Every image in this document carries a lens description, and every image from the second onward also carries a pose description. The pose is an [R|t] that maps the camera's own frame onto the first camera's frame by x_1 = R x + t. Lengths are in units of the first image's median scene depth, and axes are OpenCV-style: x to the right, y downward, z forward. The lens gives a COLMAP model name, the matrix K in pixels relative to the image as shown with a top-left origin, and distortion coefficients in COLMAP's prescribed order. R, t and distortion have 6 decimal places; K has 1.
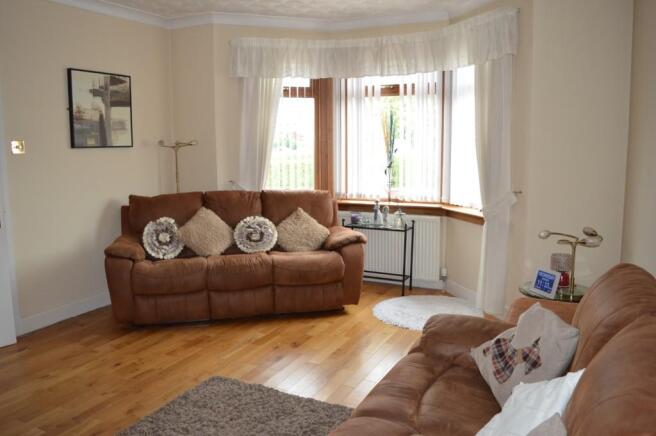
lens RADIAL K [[522.4, 0, 328.0], [0, 522.4, 218.0], [0, 0, 1]] dist [-0.090740, 0.013801]
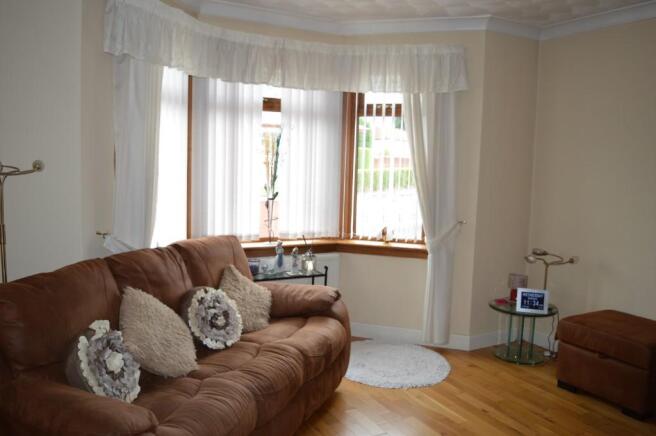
lens RADIAL K [[522.4, 0, 328.0], [0, 522.4, 218.0], [0, 0, 1]] dist [-0.090740, 0.013801]
pose [[0.582328, -0.064914, 0.810358, -0.528469], [0.083785, 0.996291, 0.019599, -0.082715], [-0.808625, 0.056483, 0.585607, 0.492741]]
